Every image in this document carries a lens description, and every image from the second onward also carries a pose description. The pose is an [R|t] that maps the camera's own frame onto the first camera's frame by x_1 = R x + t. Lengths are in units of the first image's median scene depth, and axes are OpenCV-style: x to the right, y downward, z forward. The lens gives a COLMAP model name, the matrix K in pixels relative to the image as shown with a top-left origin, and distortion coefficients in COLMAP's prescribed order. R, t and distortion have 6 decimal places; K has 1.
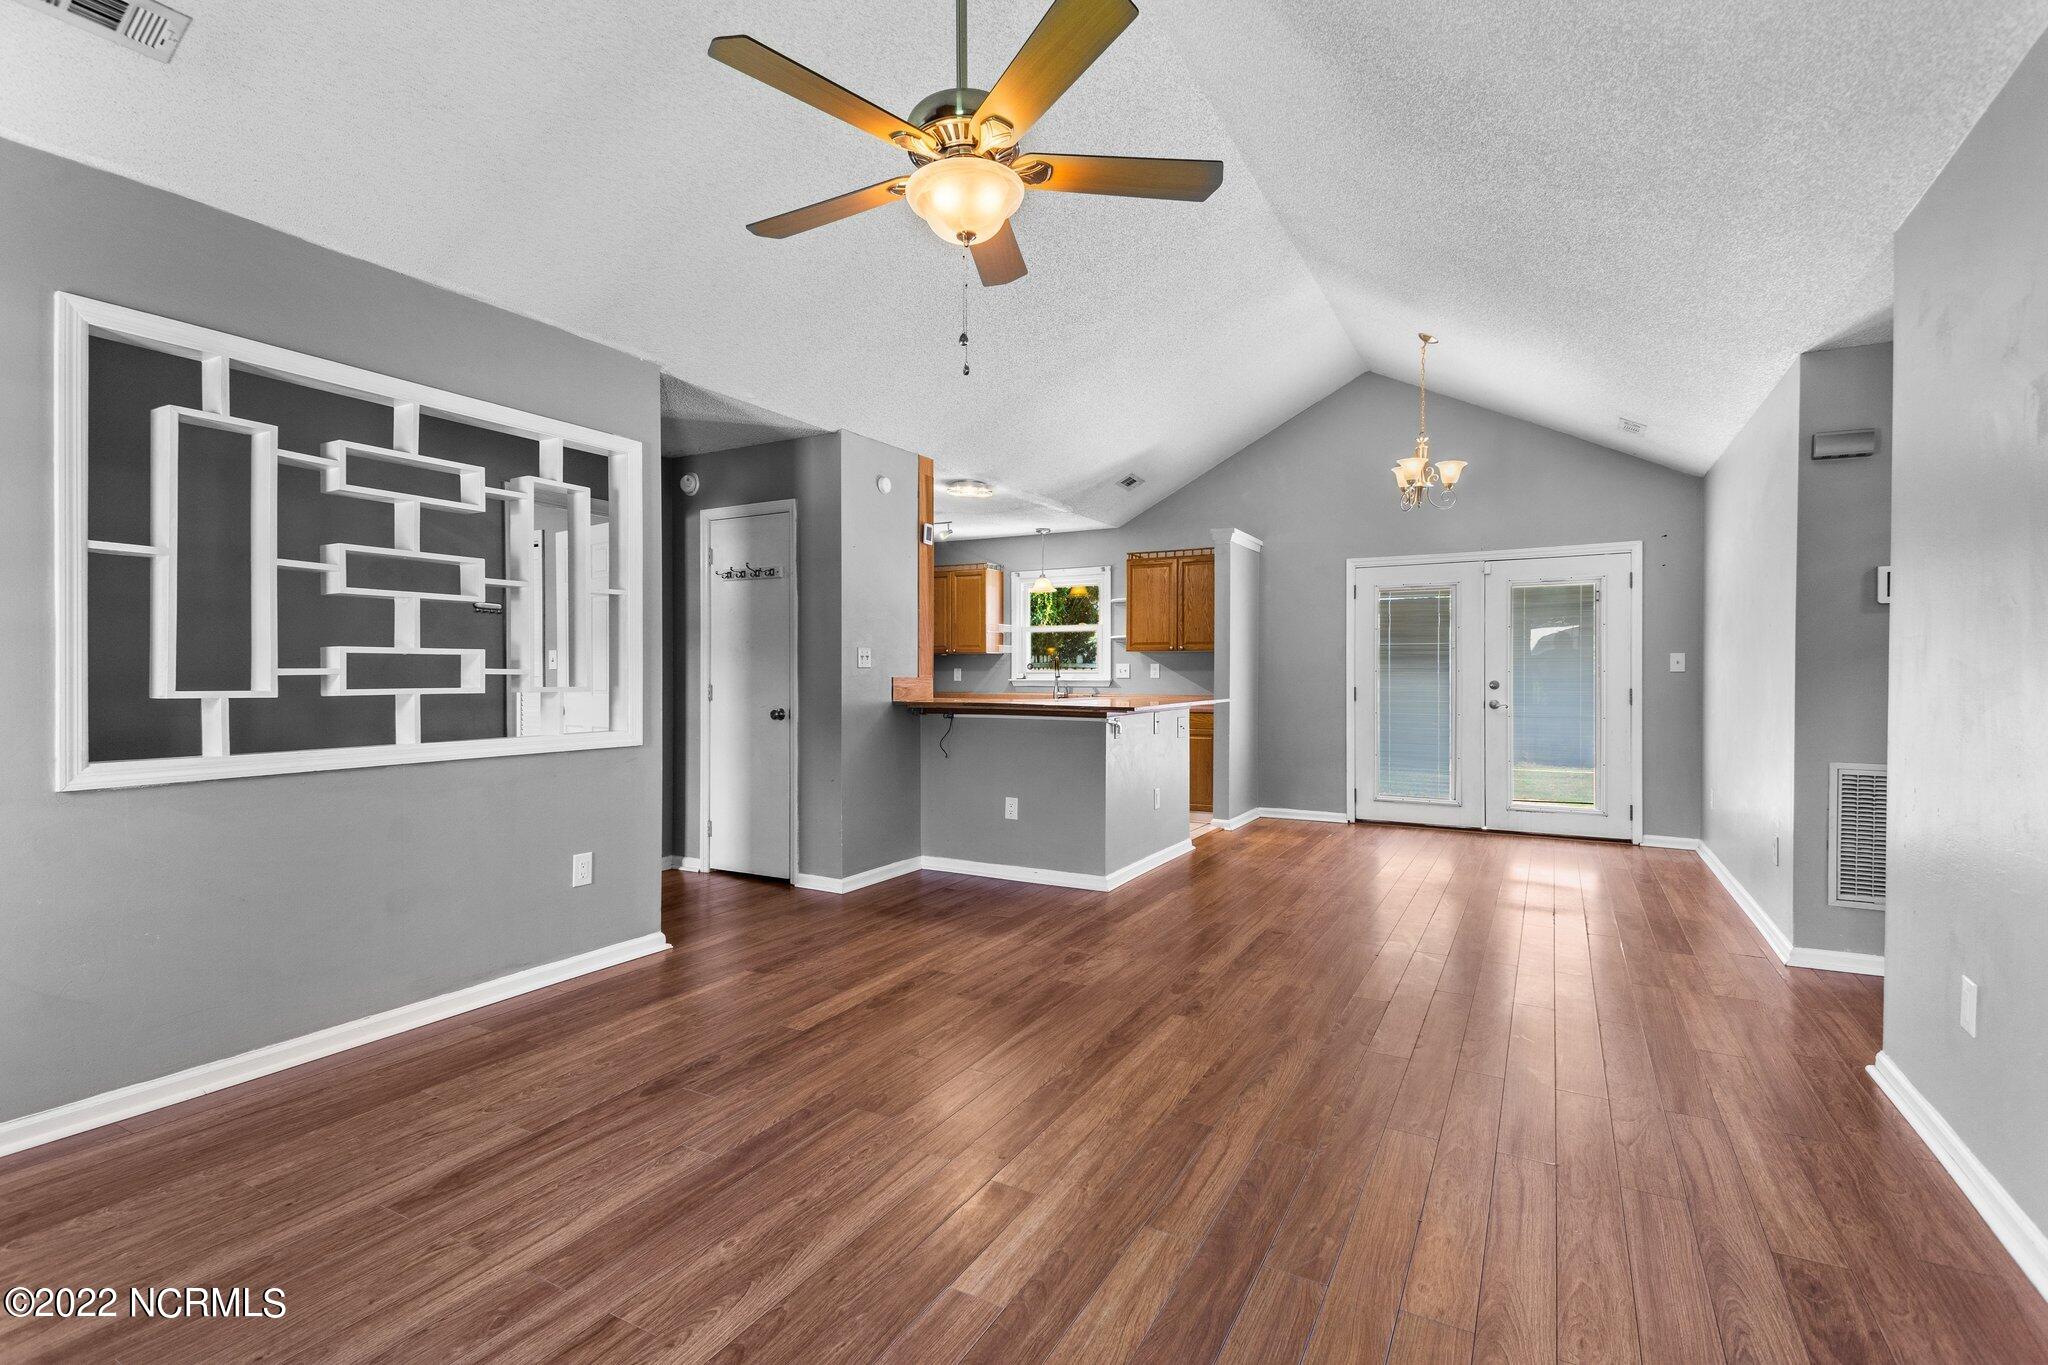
lens RADIAL K [[958.8, 0, 1014.1], [0, 958.8, 673.5], [0, 0, 1]] dist [0.038338, -0.019124]
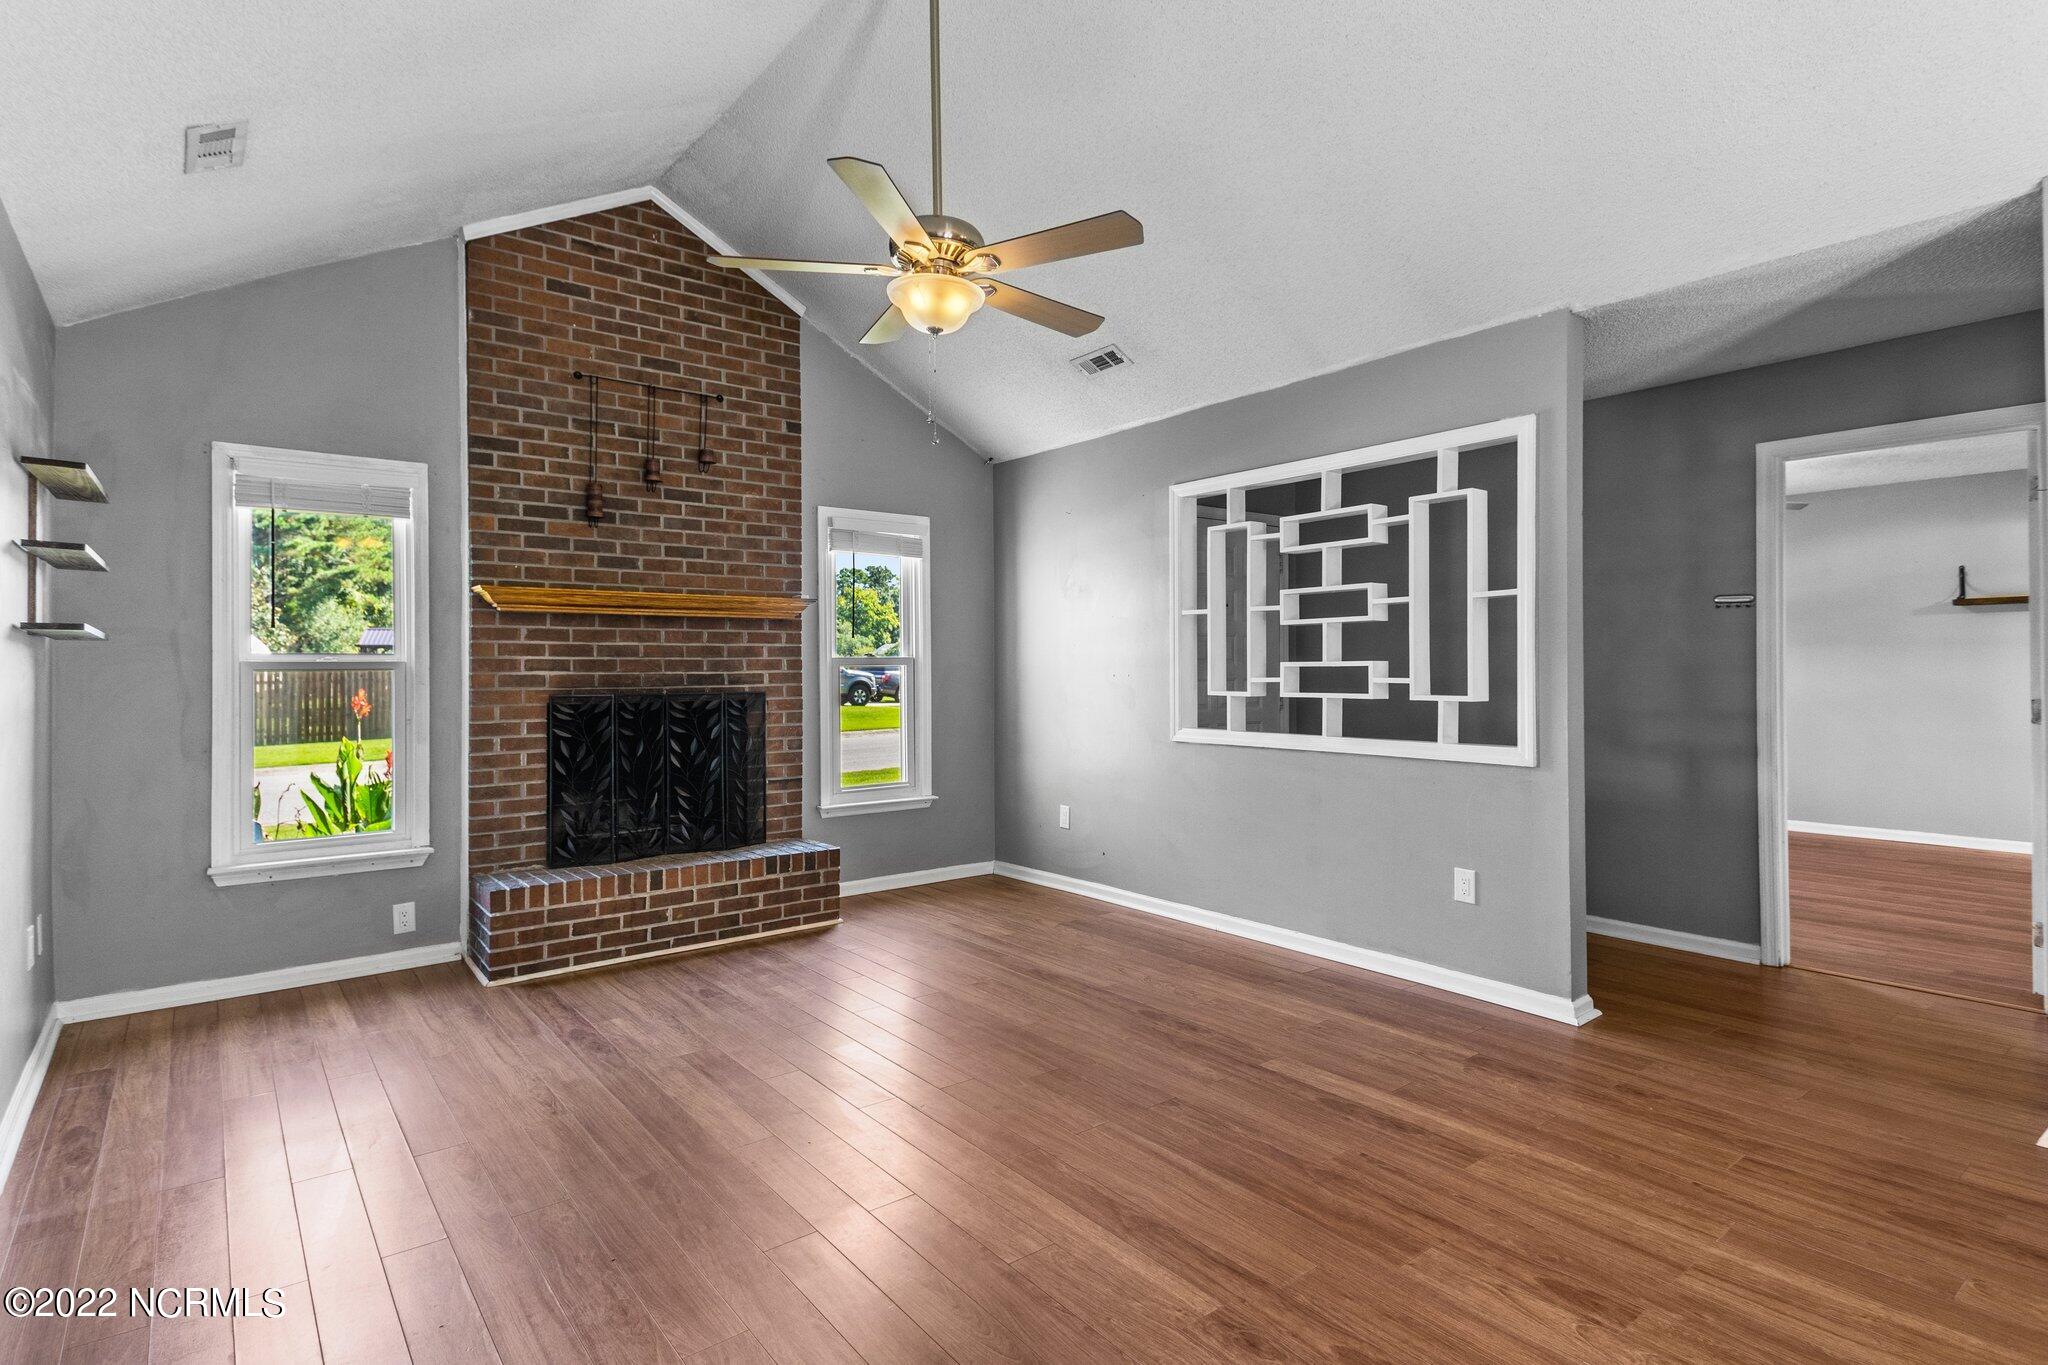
lens RADIAL K [[1028.1, 0, 1029.1], [0, 1028.1, 664.3], [0, 0, 1]] dist [0.052302, -0.035334]
pose [[-0.379624, -0.000719, -0.925141, 0.787610], [0.002746, 0.999994, -0.001904, -0.021298], [0.925137, -0.003263, -0.379620, 1.147770]]
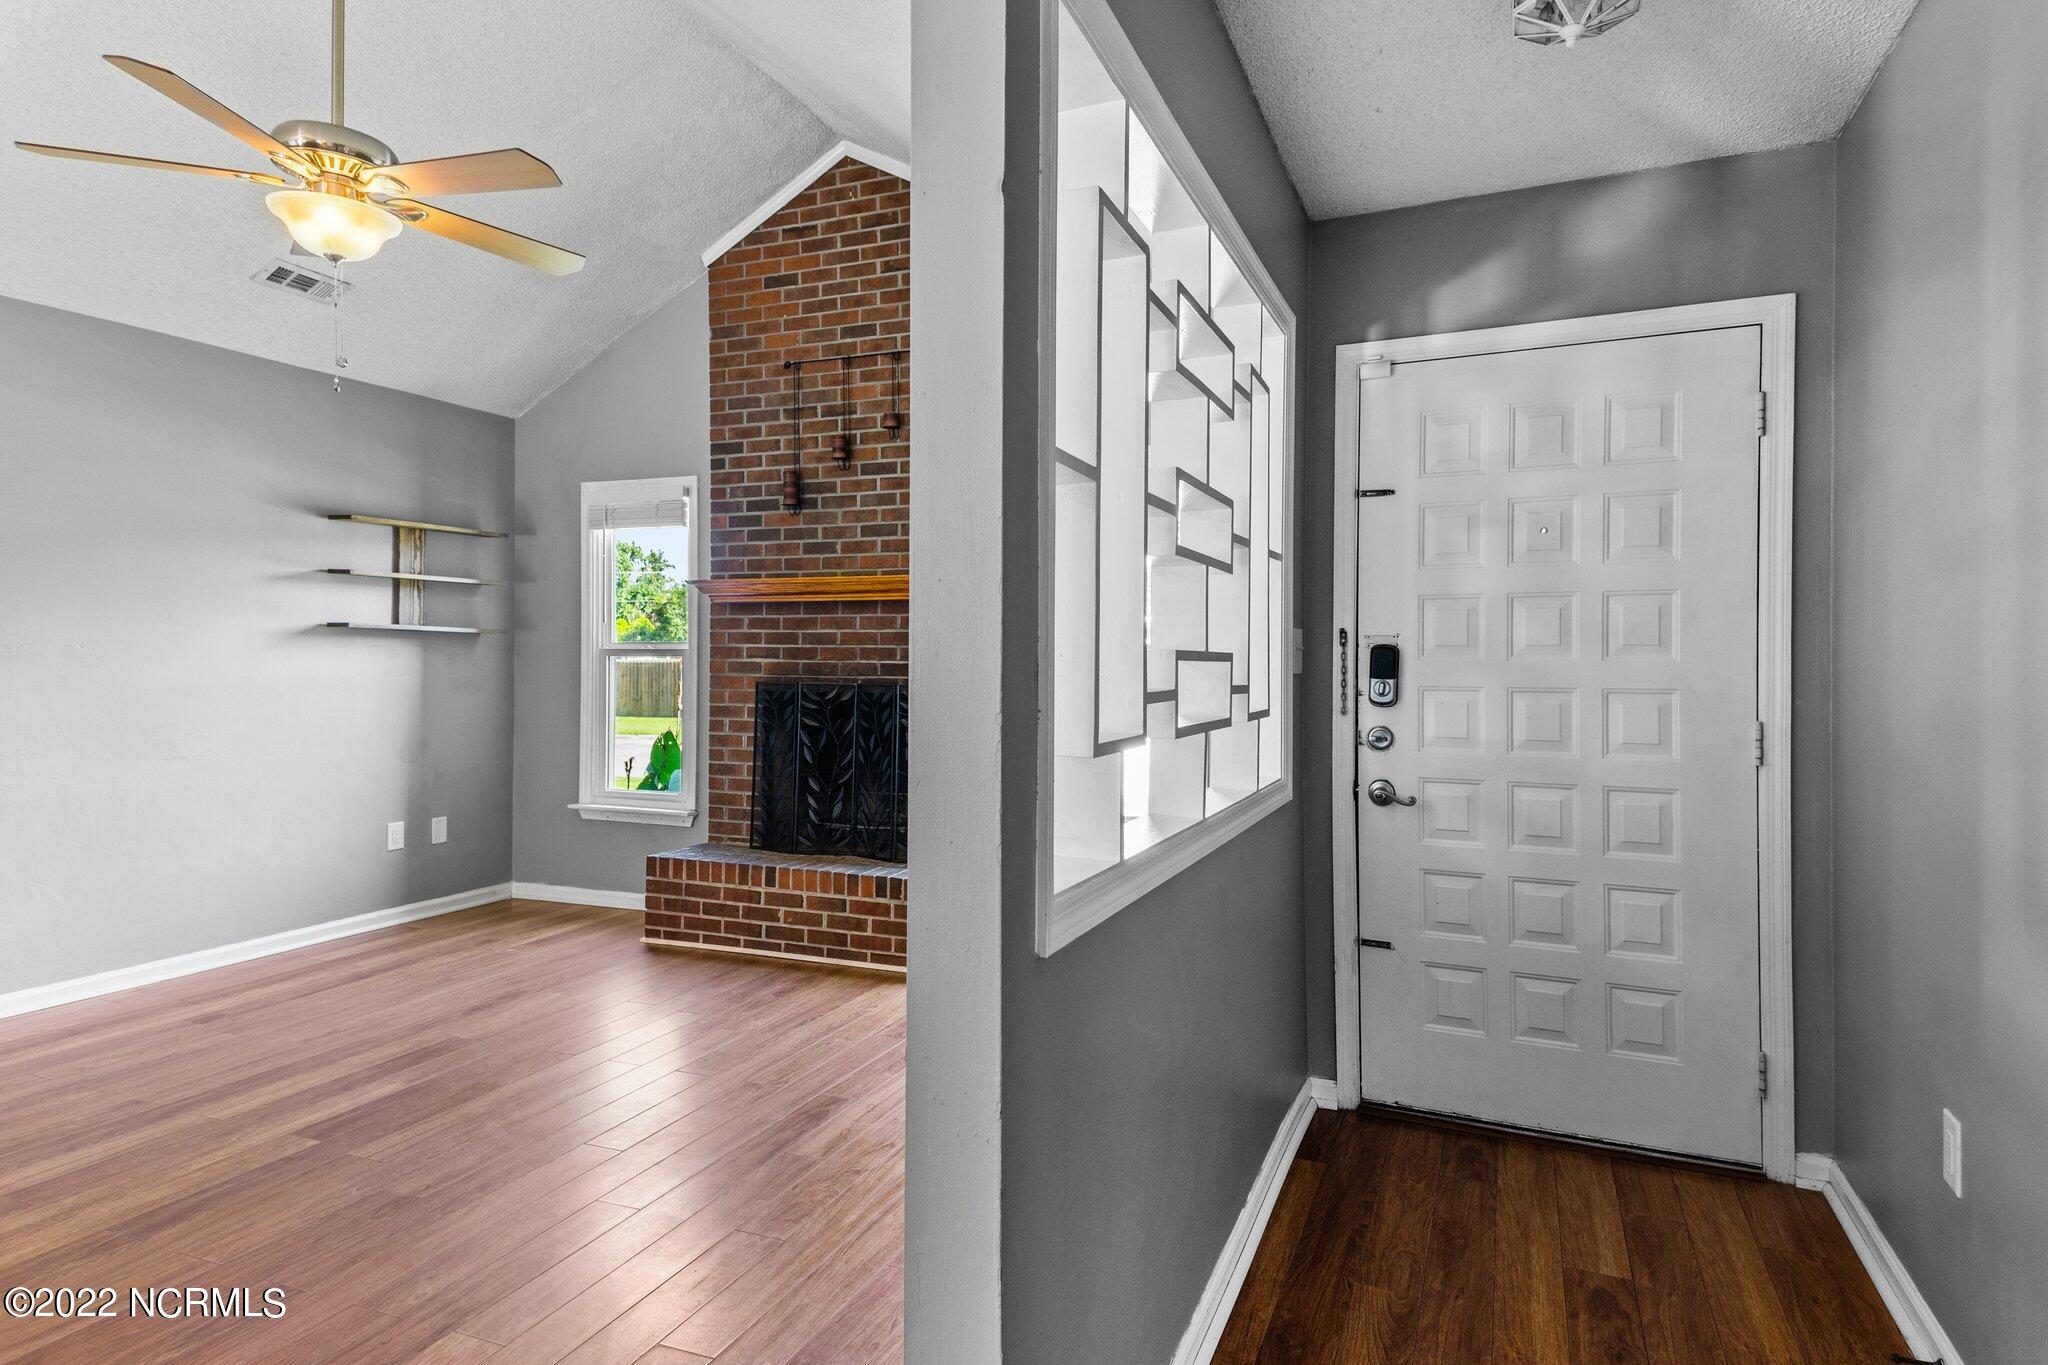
lens RADIAL K [[1150.9, 0, 1018.5], [0, 1150.9, 658.5], [0, 0, 1]] dist [0.105892, -0.063474]
pose [[-0.994015, -0.005323, -0.109115, -0.454900], [-0.005661, 0.999980, 0.002785, -0.023100], [0.109098, 0.003386, -0.994025, 1.674648]]
